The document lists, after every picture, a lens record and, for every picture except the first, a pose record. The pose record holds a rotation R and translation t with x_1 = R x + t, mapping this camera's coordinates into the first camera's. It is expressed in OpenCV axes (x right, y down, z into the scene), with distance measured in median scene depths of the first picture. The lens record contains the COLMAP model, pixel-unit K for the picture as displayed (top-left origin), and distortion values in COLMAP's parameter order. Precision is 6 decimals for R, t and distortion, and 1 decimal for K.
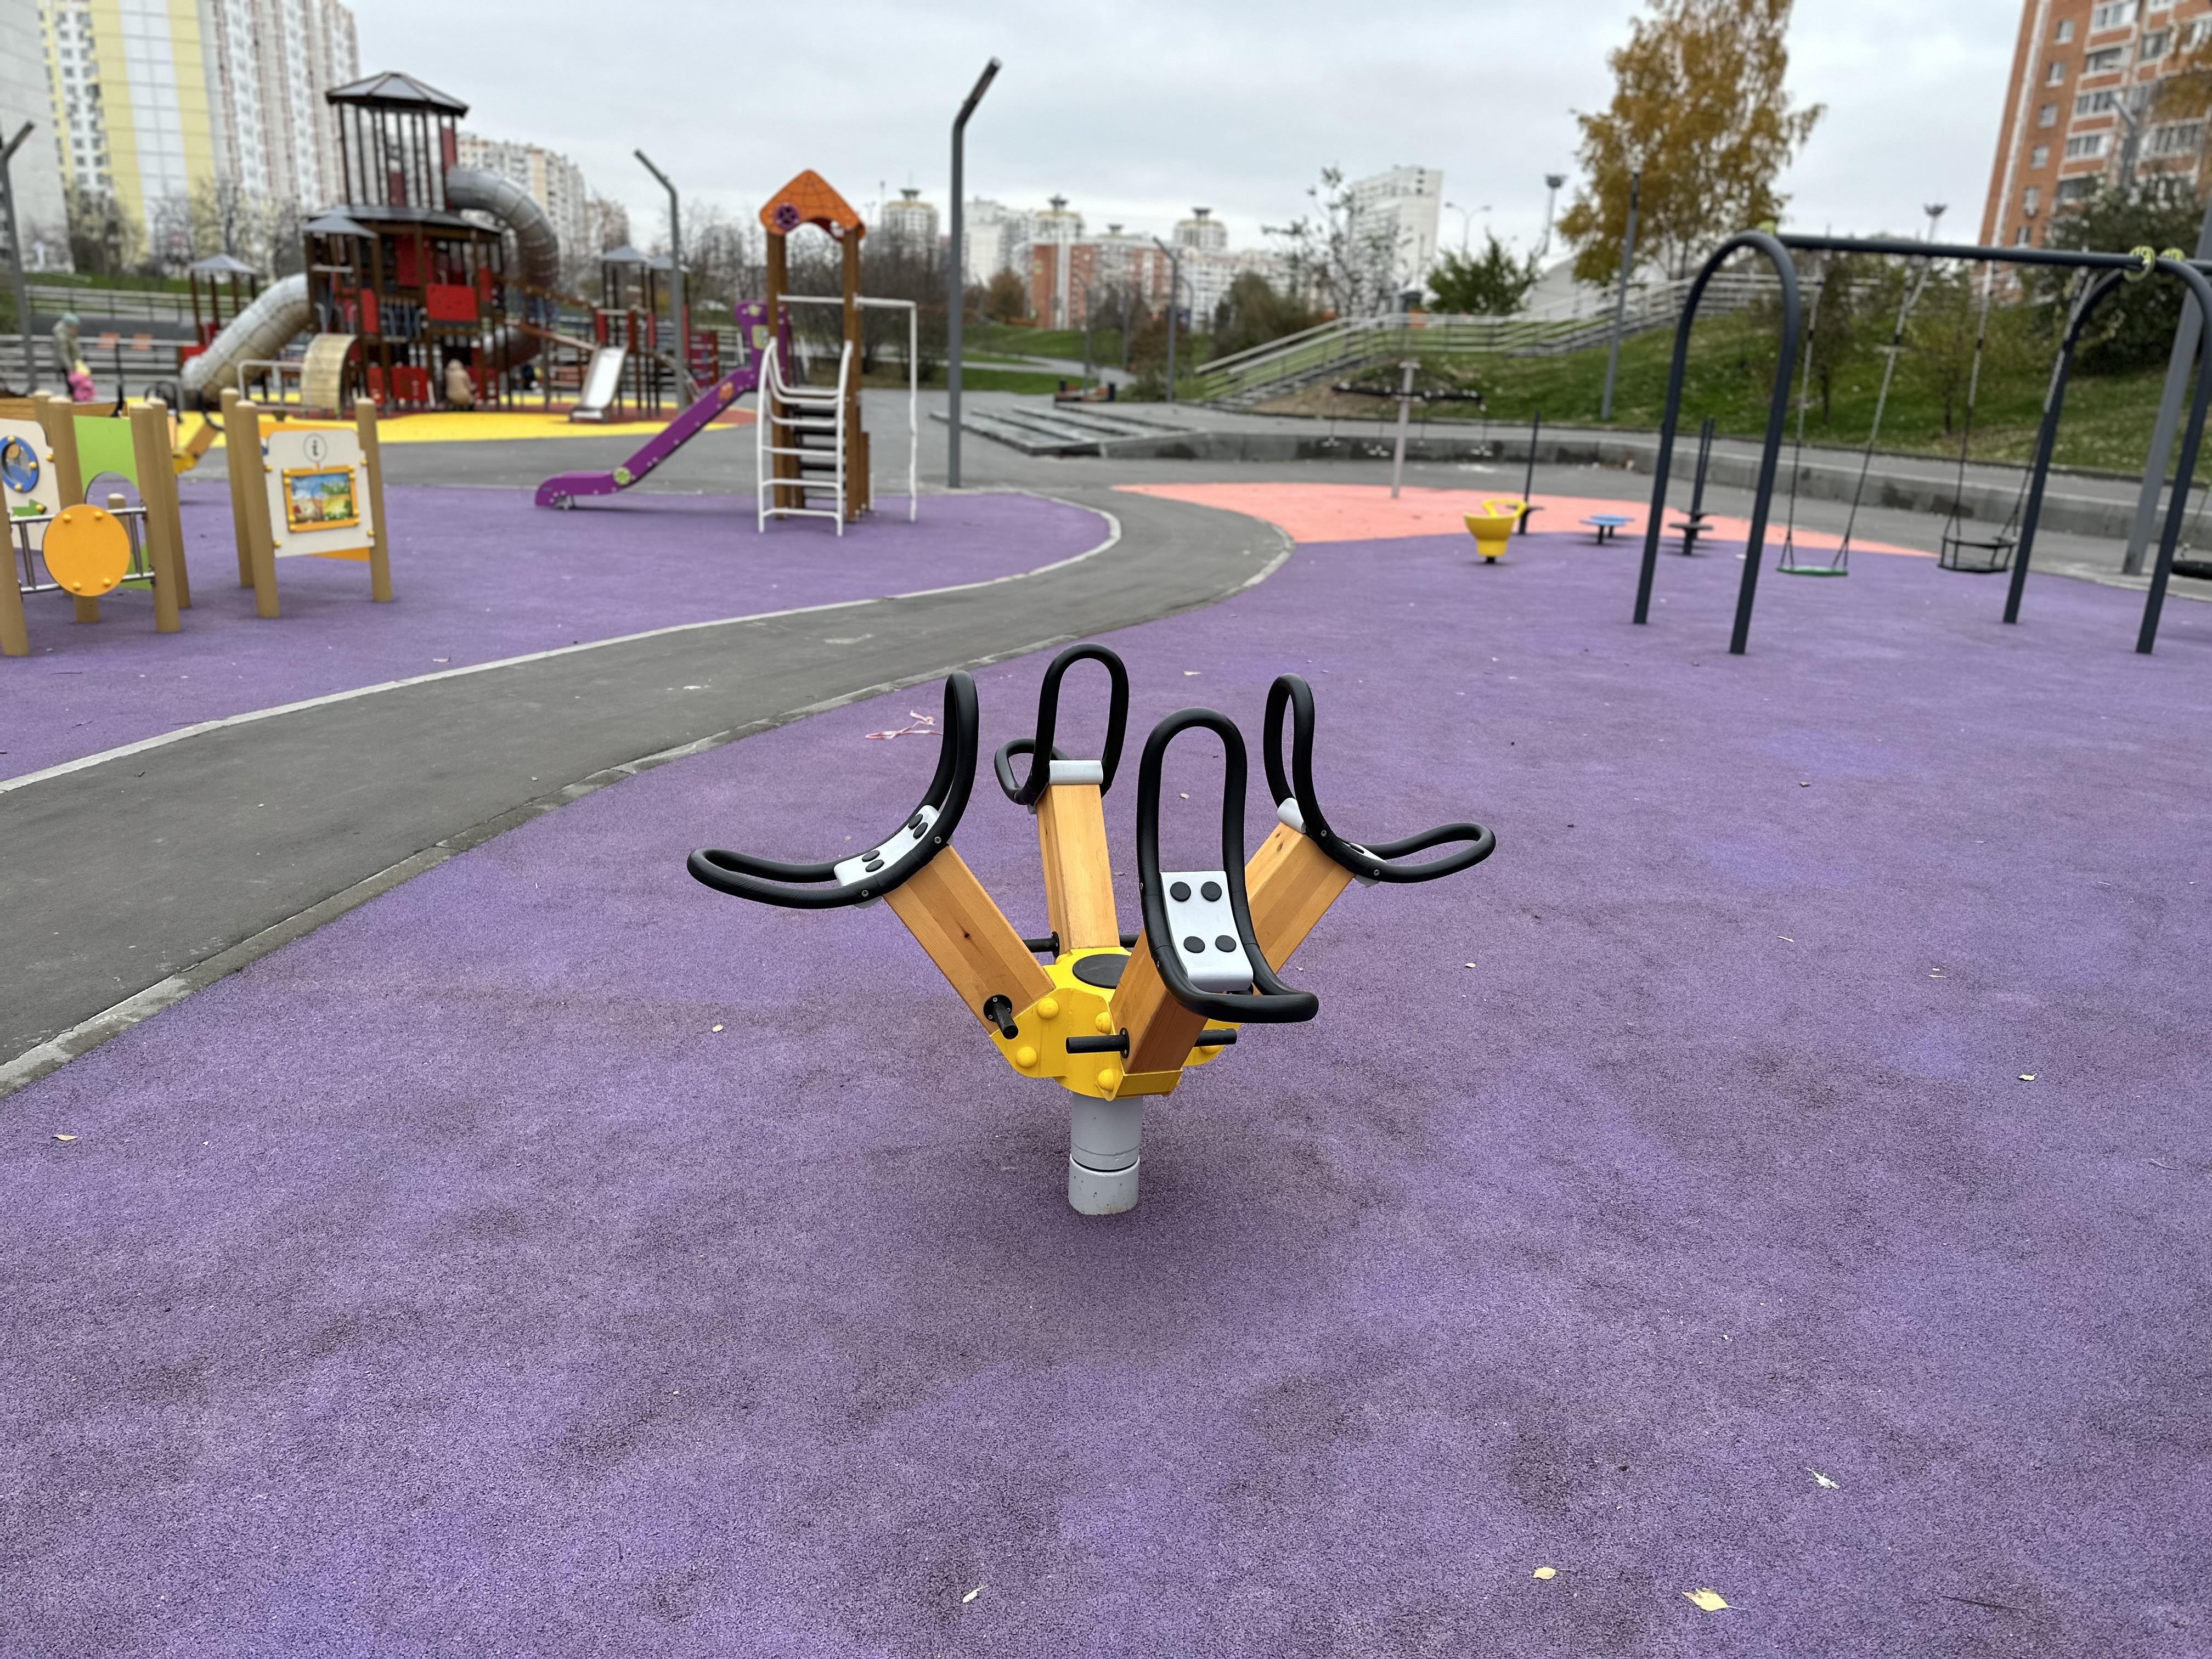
lens RADIAL K [[1742.2, 0, 1106.0], [0, 1742.2, 829.5], [0, 0, 1]] dist [0.054683, -0.016851]
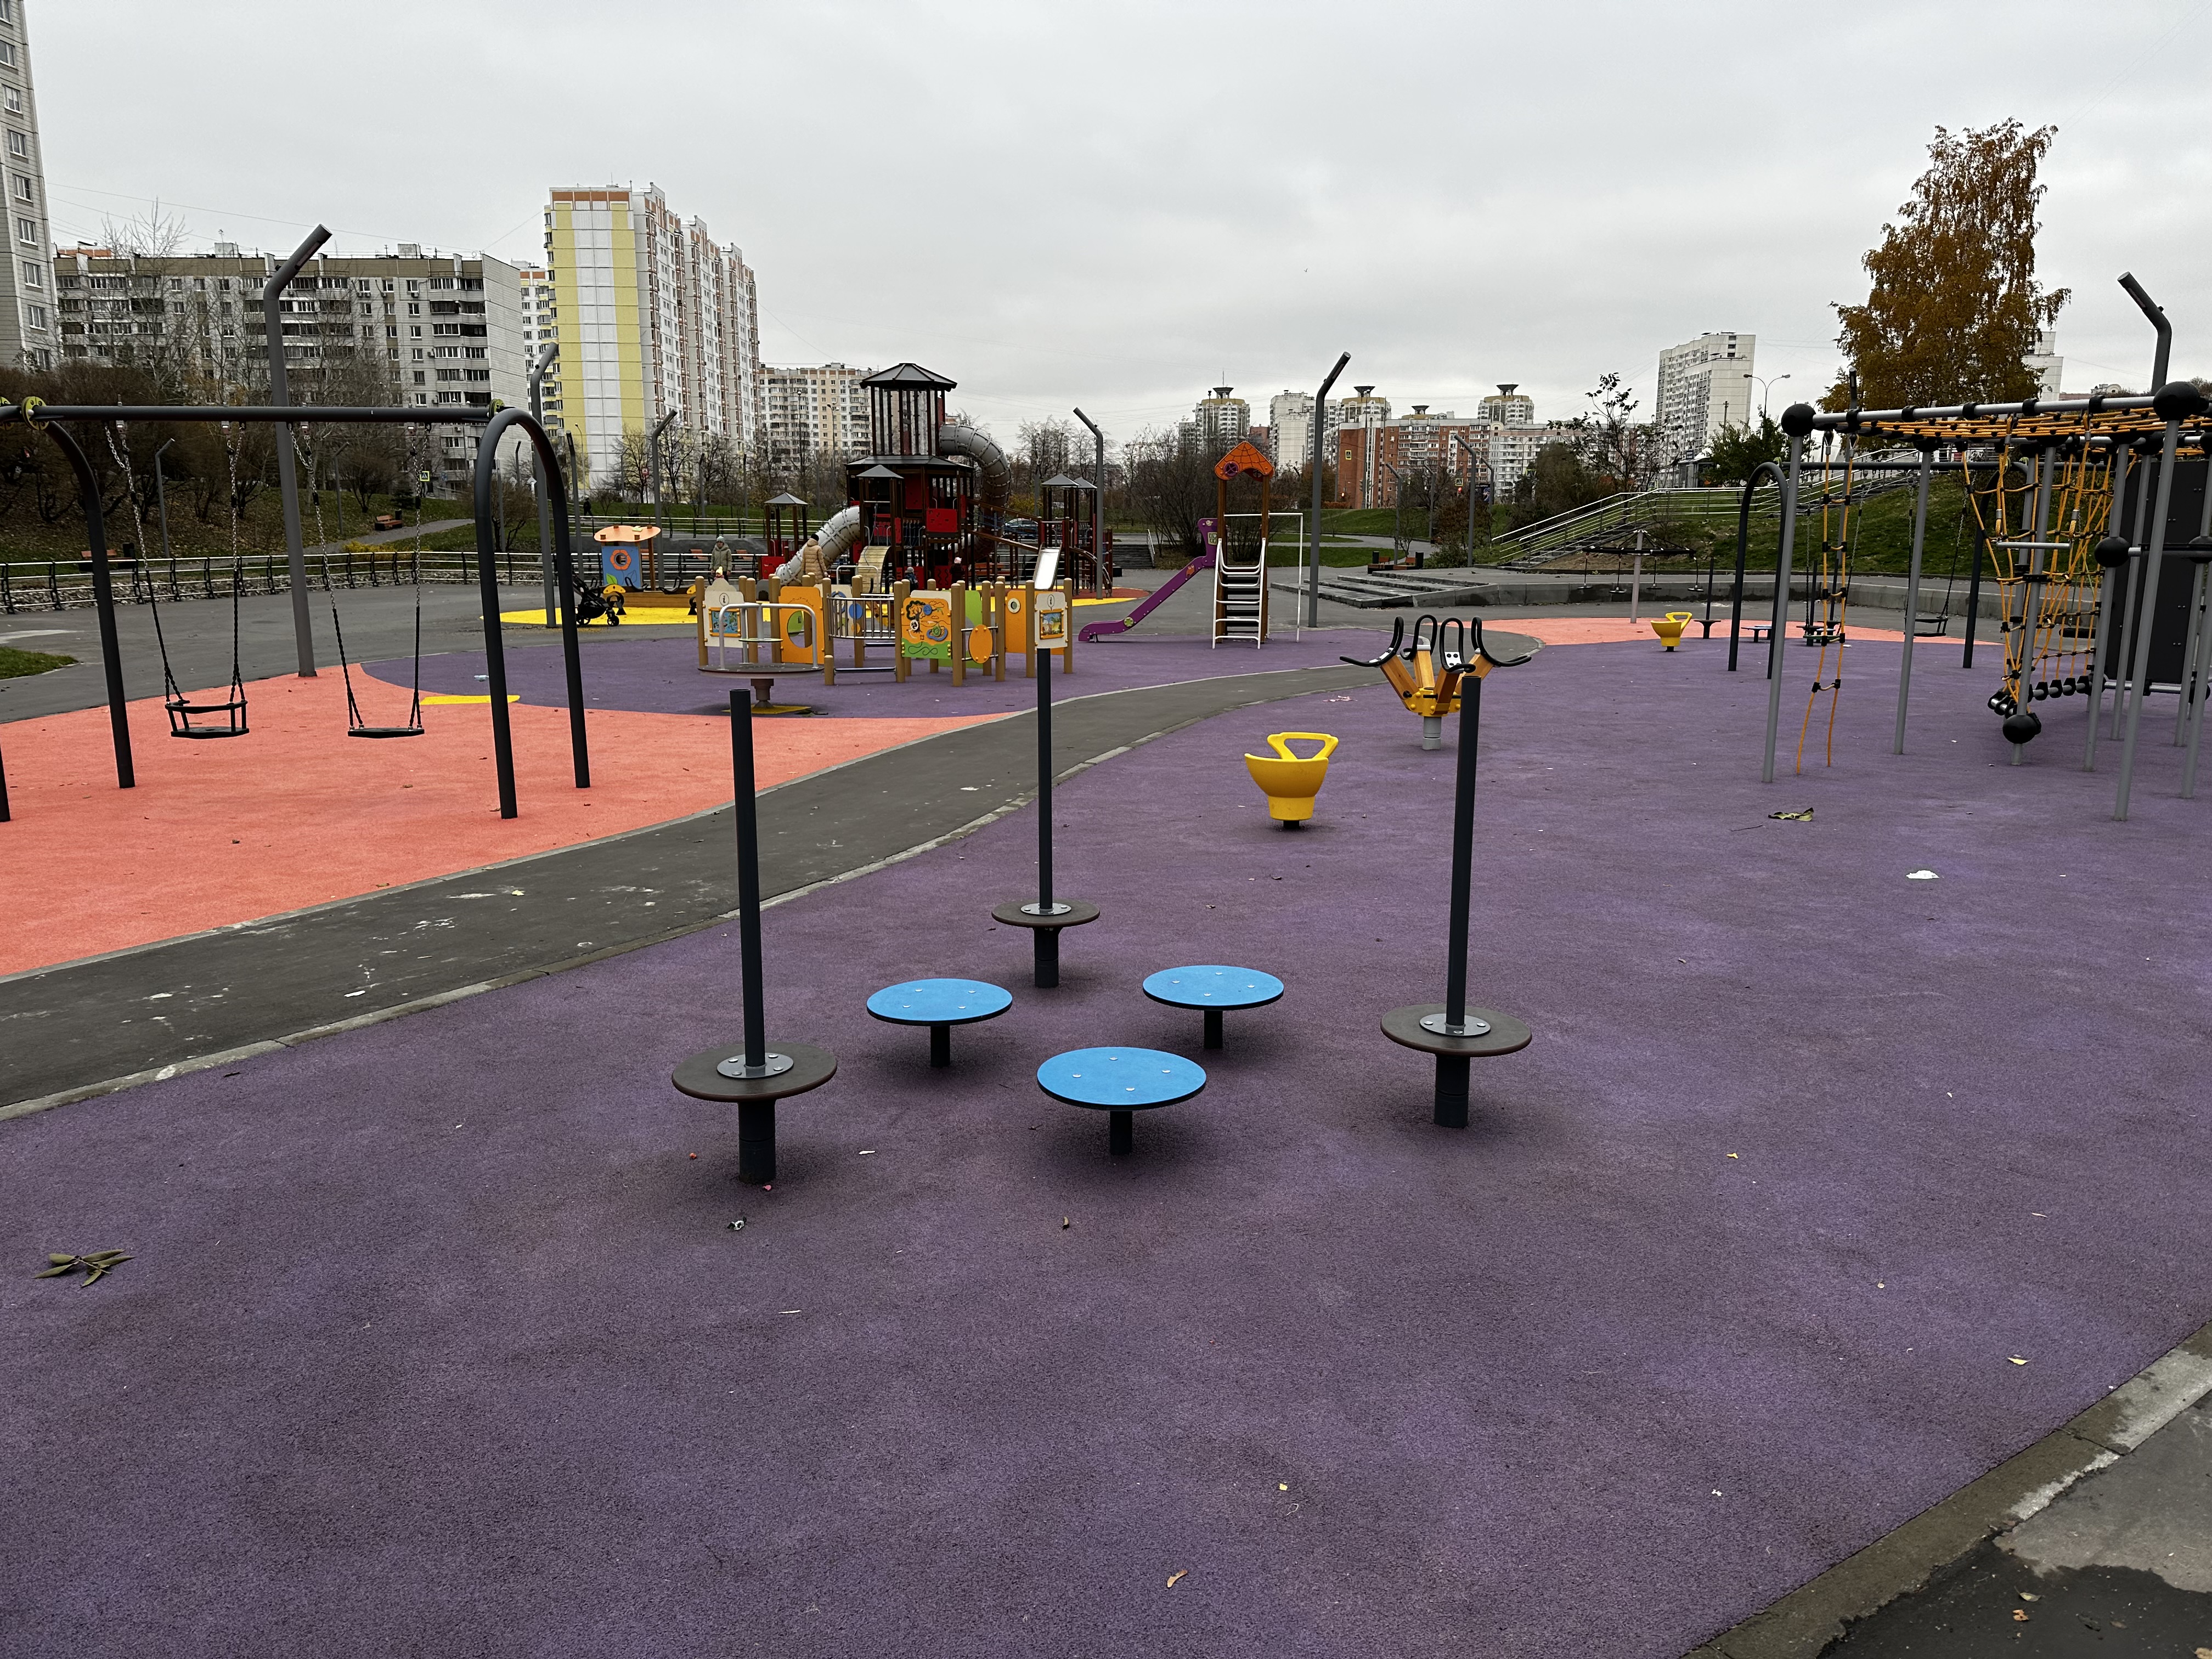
lens RADIAL K [[1716.2, 0, 1049.6], [0, 1716.2, 796.1], [0, 0, 1]] dist [0.283635, -0.534588]
pose [[0.979070, -0.008624, -0.203342, -0.002996], [-0.014881, 0.993395, -0.113778, 0.048056], [0.202980, 0.114423, 0.972474, -0.188103]]
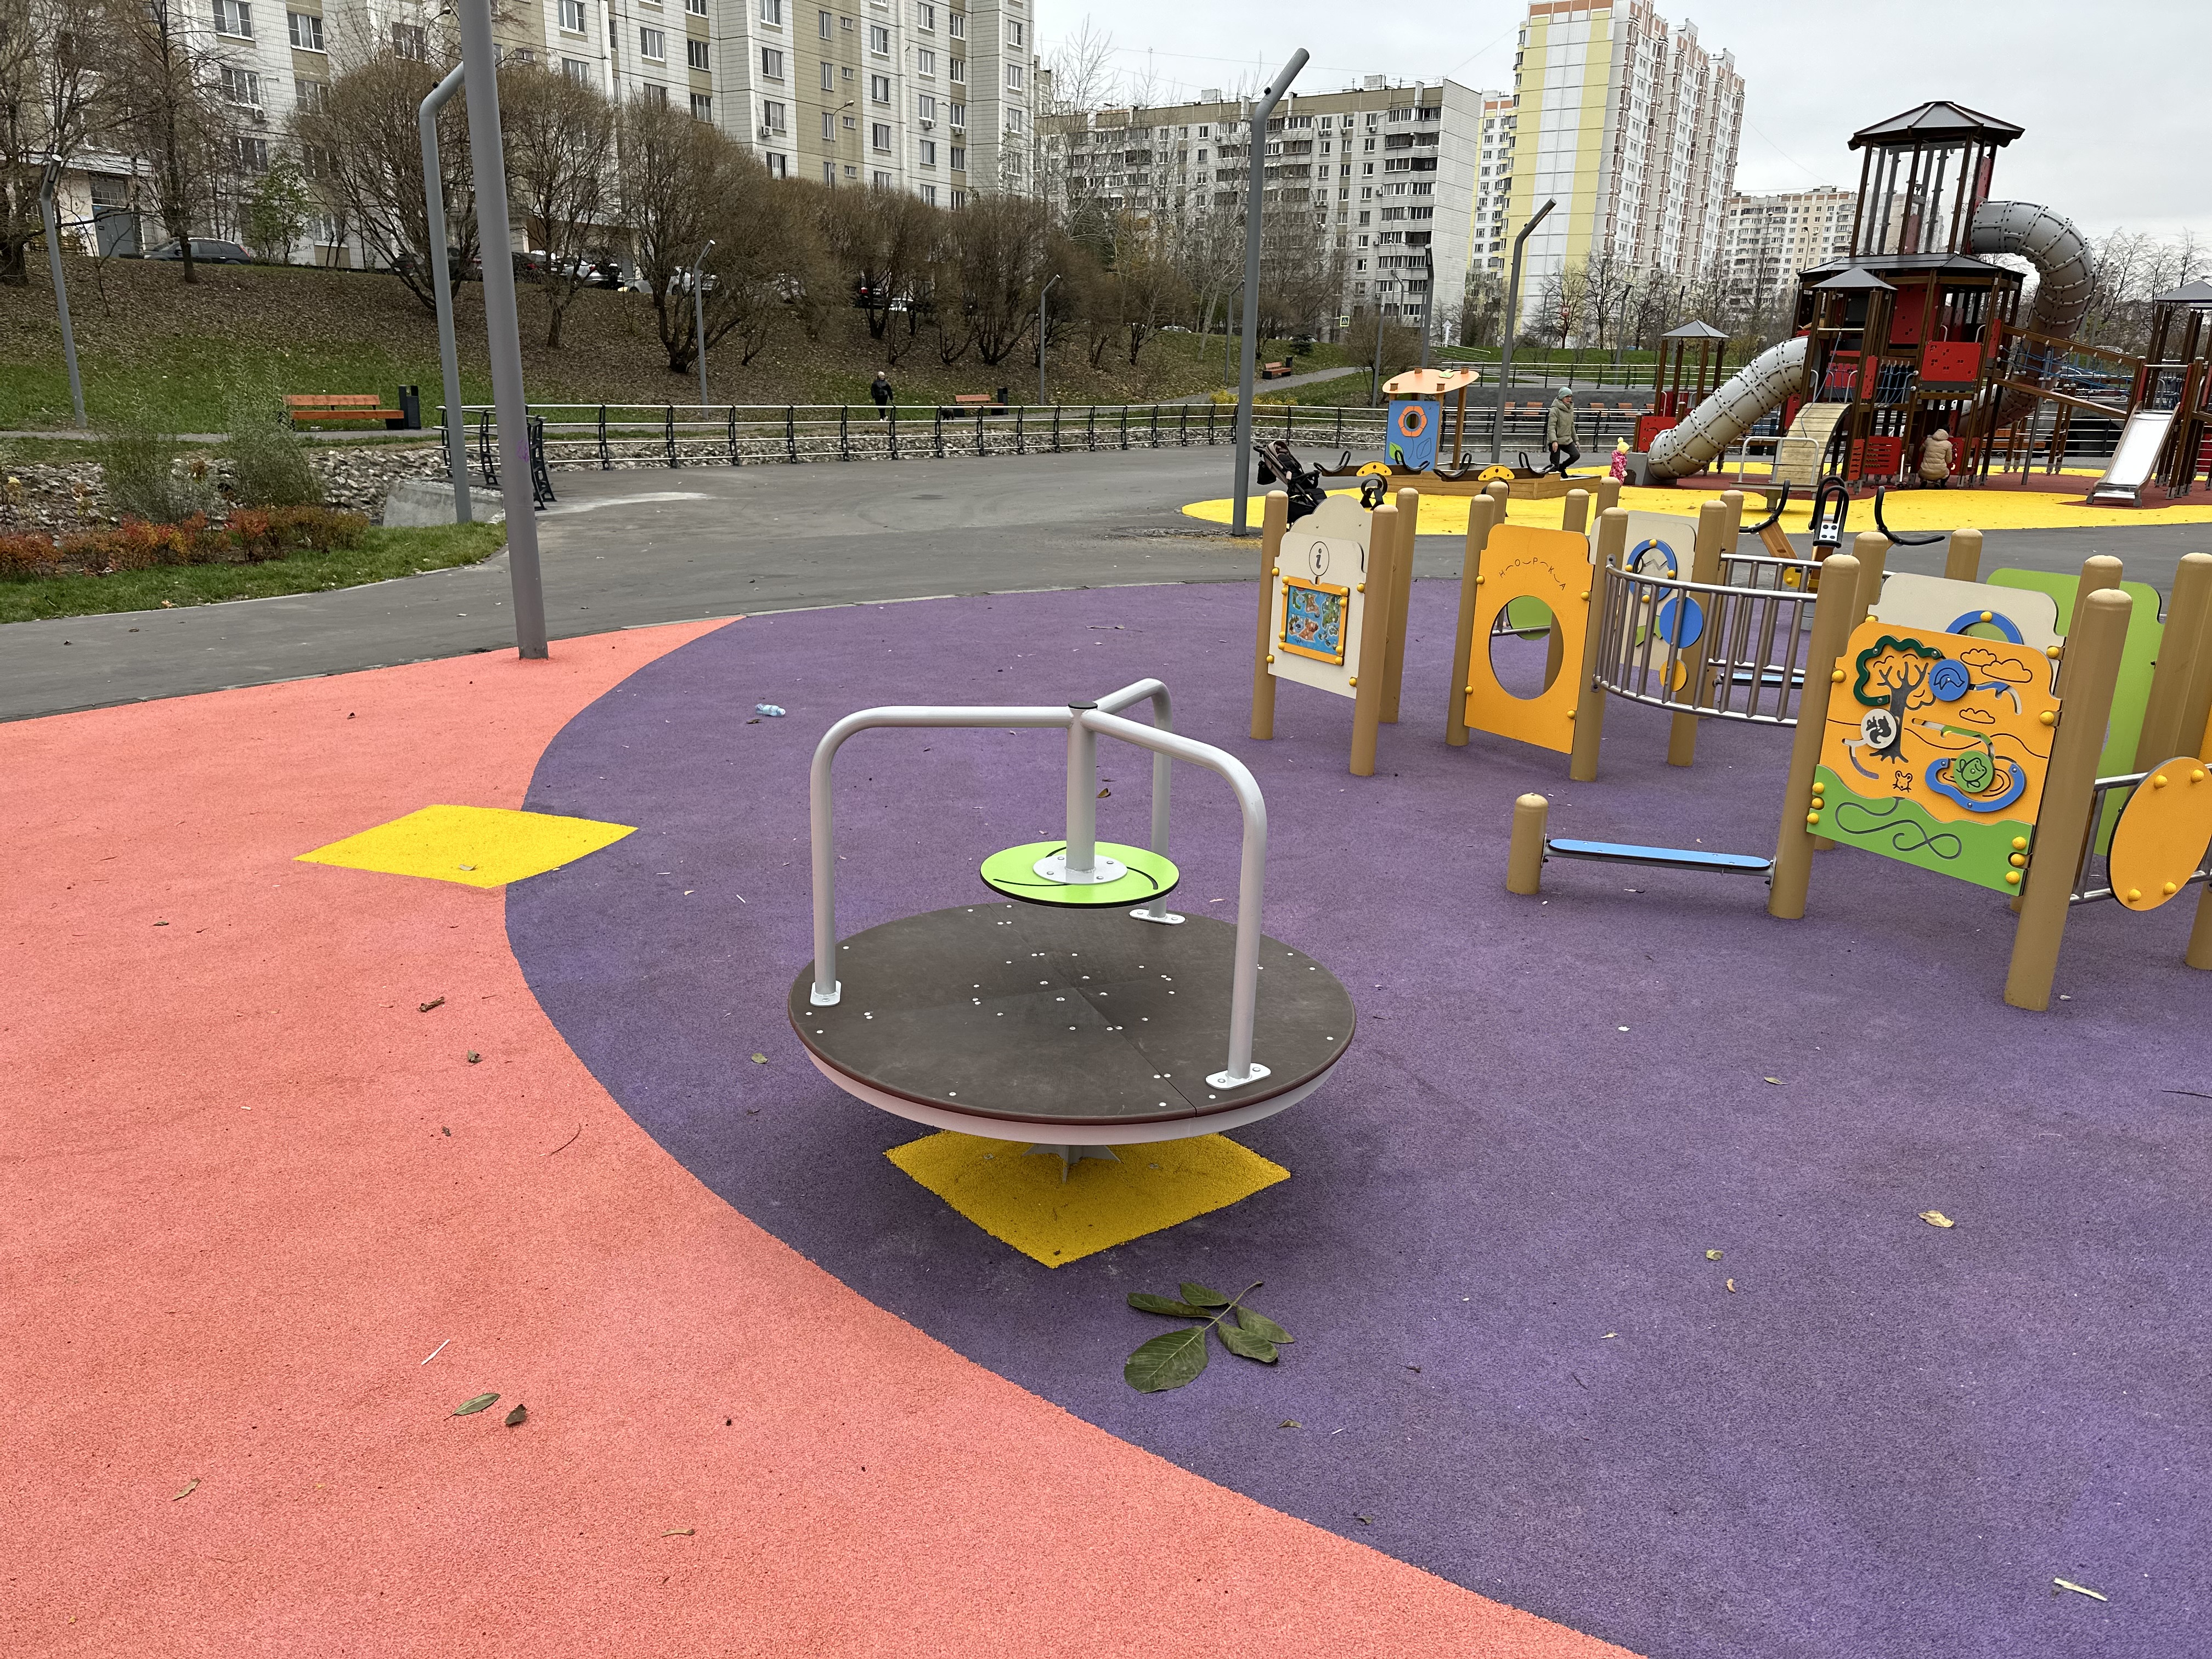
lens RADIAL K [[1677.4, 0, 1094.3], [0, 1677.4, 874.1], [0, 0, 1]] dist [0.040742, 0.006519]
pose [[0.764959, 0.165199, -0.622533, -0.077949], [-0.161944, 0.984829, 0.062346, -0.019519], [0.623388, 0.053123, 0.780106, 0.055292]]
